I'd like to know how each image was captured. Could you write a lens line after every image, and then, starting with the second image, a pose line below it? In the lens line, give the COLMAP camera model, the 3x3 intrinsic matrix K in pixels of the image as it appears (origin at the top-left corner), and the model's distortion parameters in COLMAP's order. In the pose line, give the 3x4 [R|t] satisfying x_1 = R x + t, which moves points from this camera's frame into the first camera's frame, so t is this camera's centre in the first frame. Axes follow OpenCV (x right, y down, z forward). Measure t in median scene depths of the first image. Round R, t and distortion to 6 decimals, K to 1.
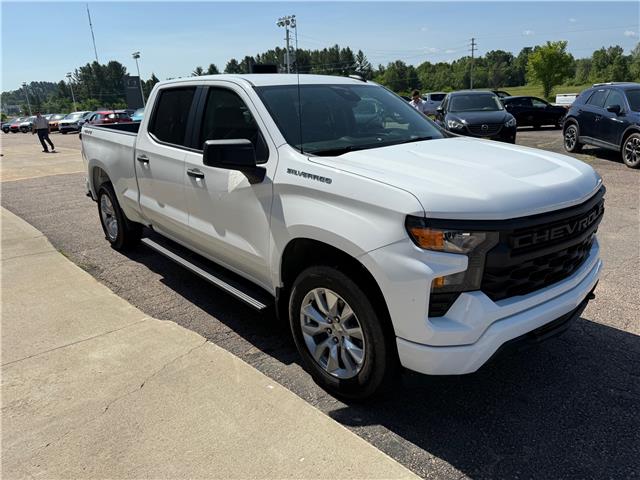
lens RADIAL K [[454.9, 0, 323.5], [0, 454.9, 239.4], [0, 0, 1]] dist [0.036950, -0.047770]
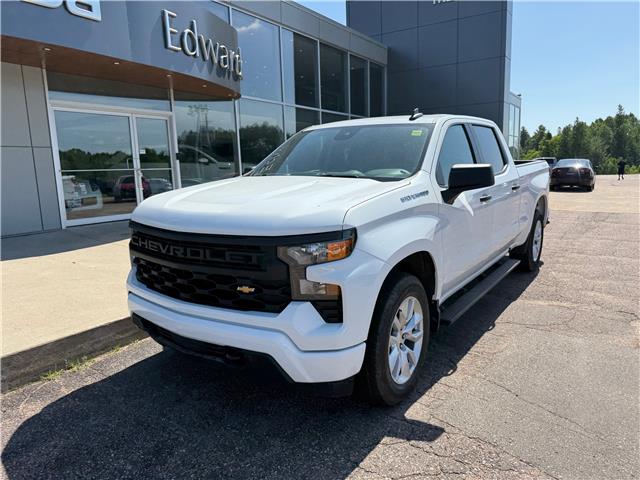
lens RADIAL K [[454.9, 0, 323.5], [0, 454.9, 239.4], [0, 0, 1]] dist [0.036950, -0.047770]
pose [[0.230273, 0.191722, -0.954053, 0.078755], [-0.275649, 0.953097, 0.124998, -0.013596], [0.933270, 0.234200, 0.272320, 0.048727]]
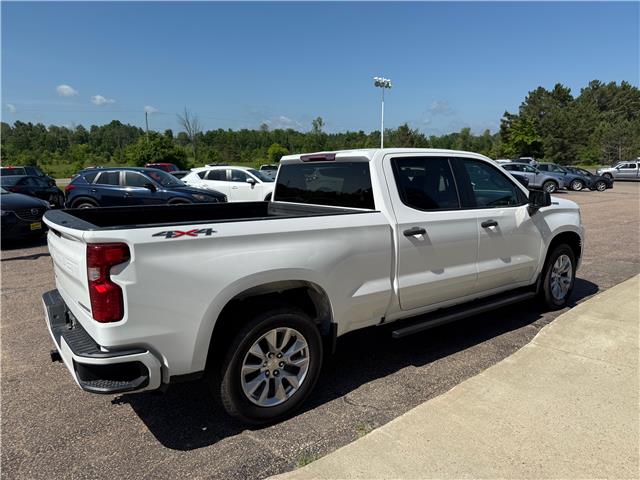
lens RADIAL K [[449.0, 0, 324.3], [0, 449.0, 242.7], [0, 0, 1]] dist [0.079834, -0.114823]
pose [[0.072870, -0.139826, 0.987491, -0.107917], [0.307759, 0.944956, 0.111092, -0.025961], [-0.948670, 0.295814, 0.111891, 0.090537]]
